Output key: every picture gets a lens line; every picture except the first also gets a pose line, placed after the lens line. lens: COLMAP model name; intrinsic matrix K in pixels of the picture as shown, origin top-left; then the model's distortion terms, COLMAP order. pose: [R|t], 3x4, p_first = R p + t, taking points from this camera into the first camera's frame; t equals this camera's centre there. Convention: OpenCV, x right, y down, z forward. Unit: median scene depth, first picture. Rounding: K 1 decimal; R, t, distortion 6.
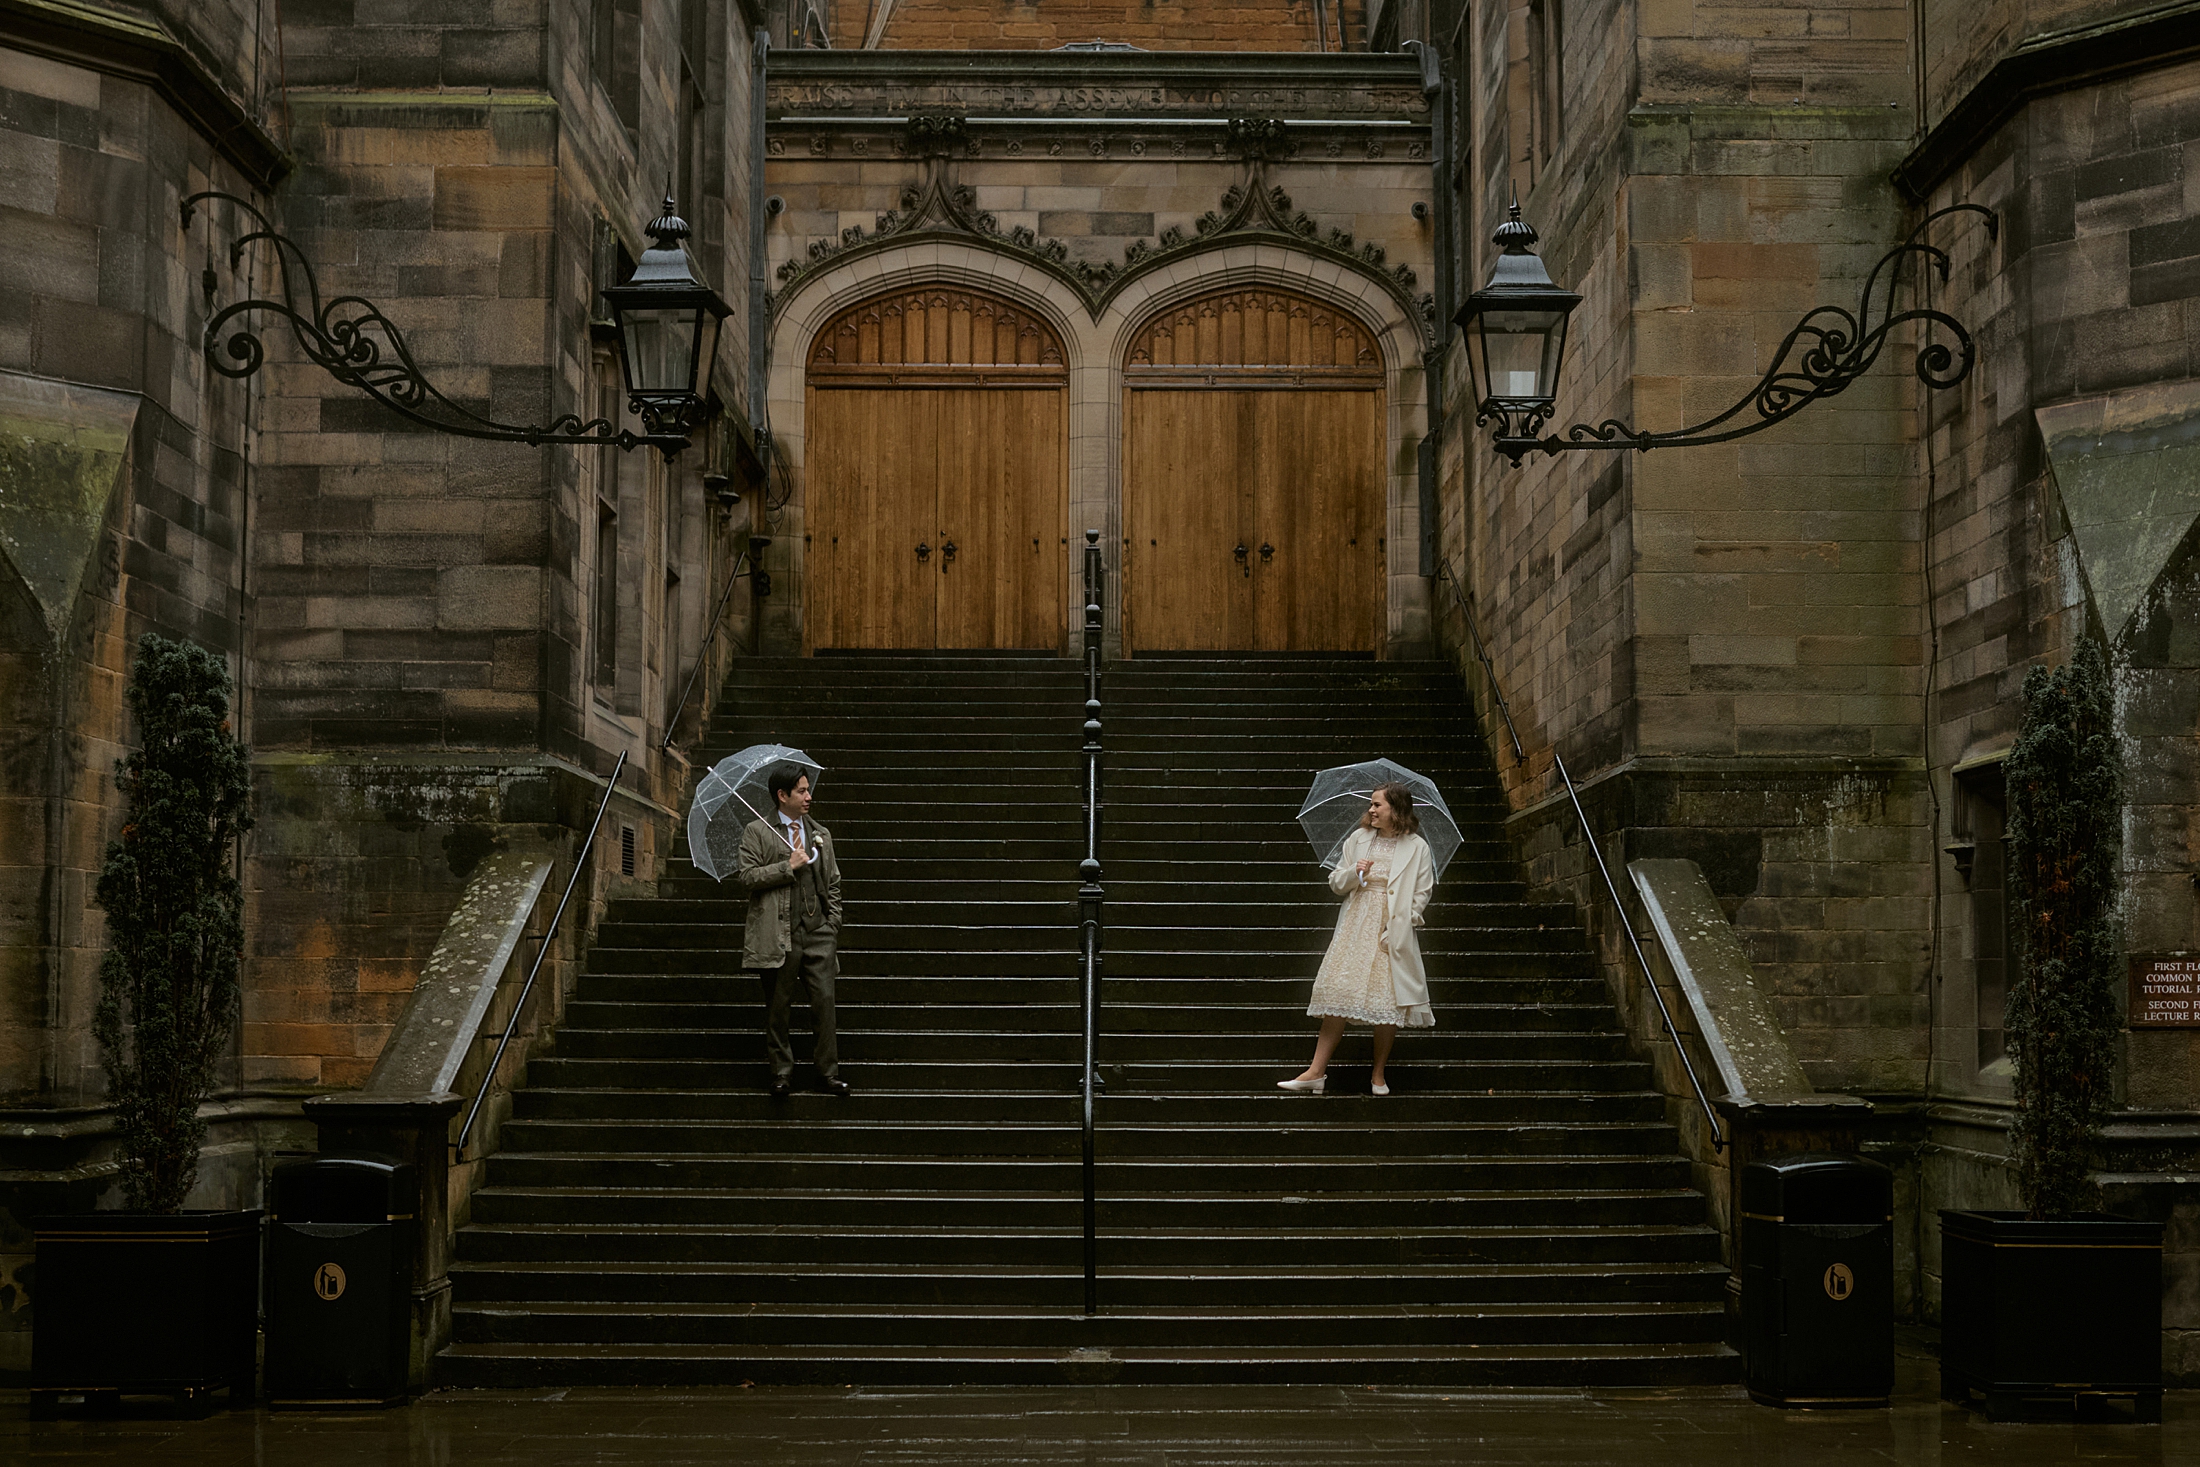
lens RADIAL K [[2914.1, 0, 1096.9], [0, 2914.1, 943.9], [0, 0, 1]] dist [-0.030305, -0.010235]
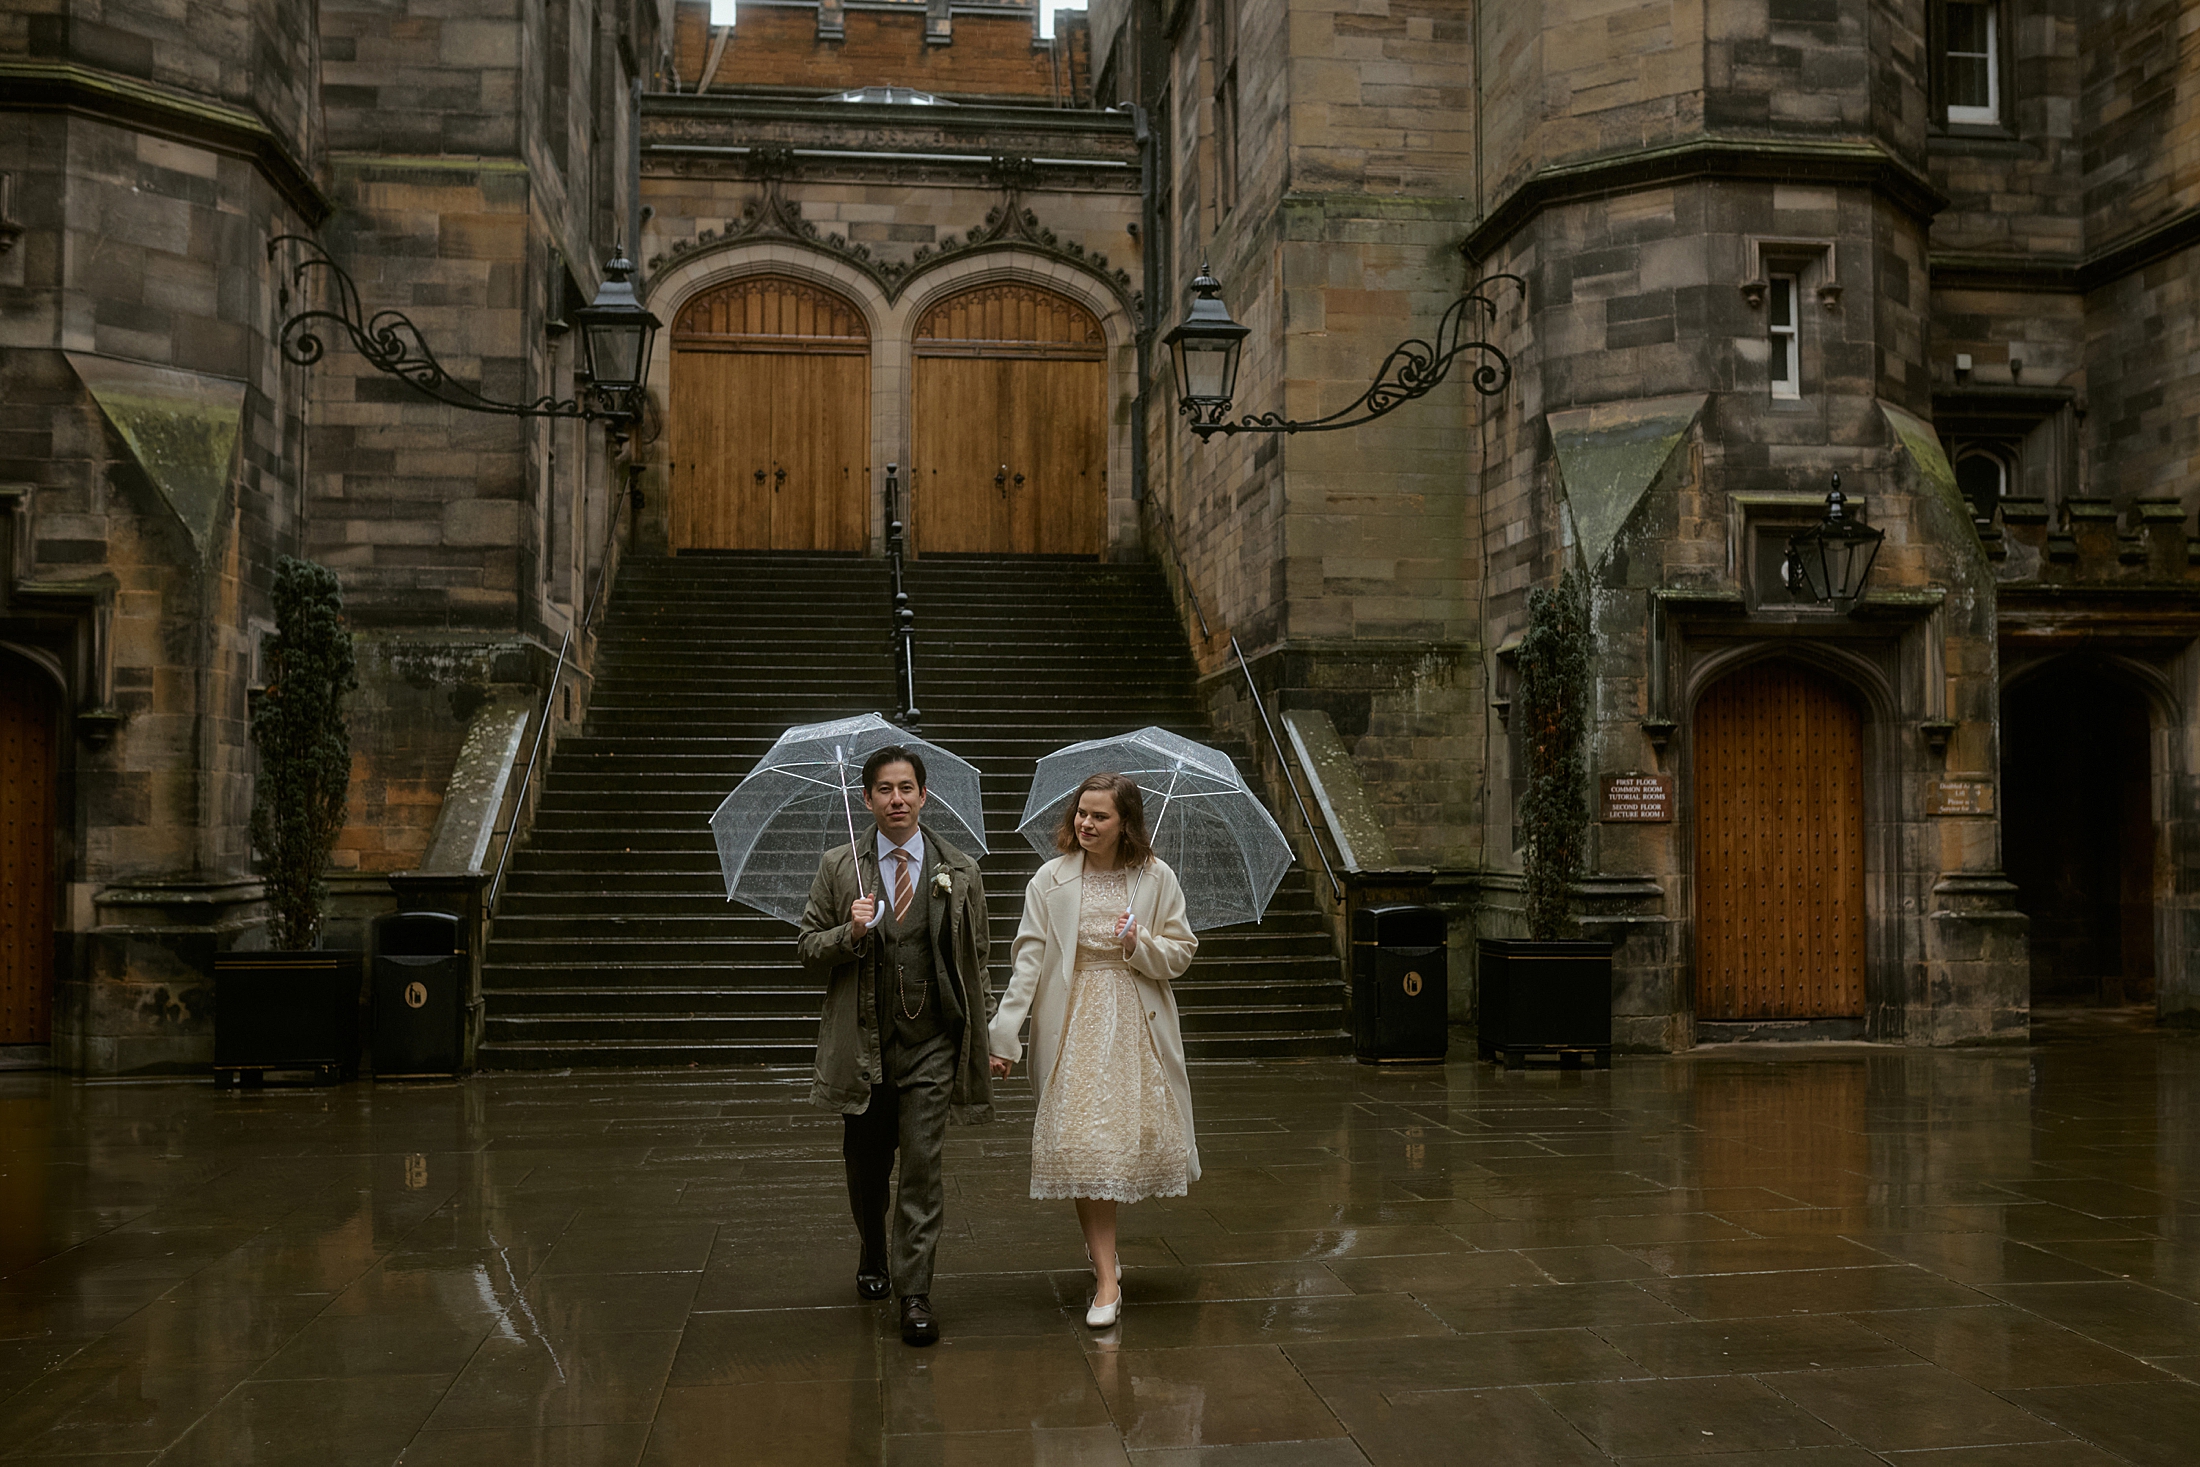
lens RADIAL K [[2409.9, 0, 1108.1], [0, 2409.9, 878.6], [0, 0, 1]] dist [-0.062981, 0.044859]
pose [[0.994377, -0.004913, 0.105780, -0.031151], [0.000405, 0.999092, 0.042596, 0.003541], [-0.105893, -0.042314, 0.993477, -0.189132]]
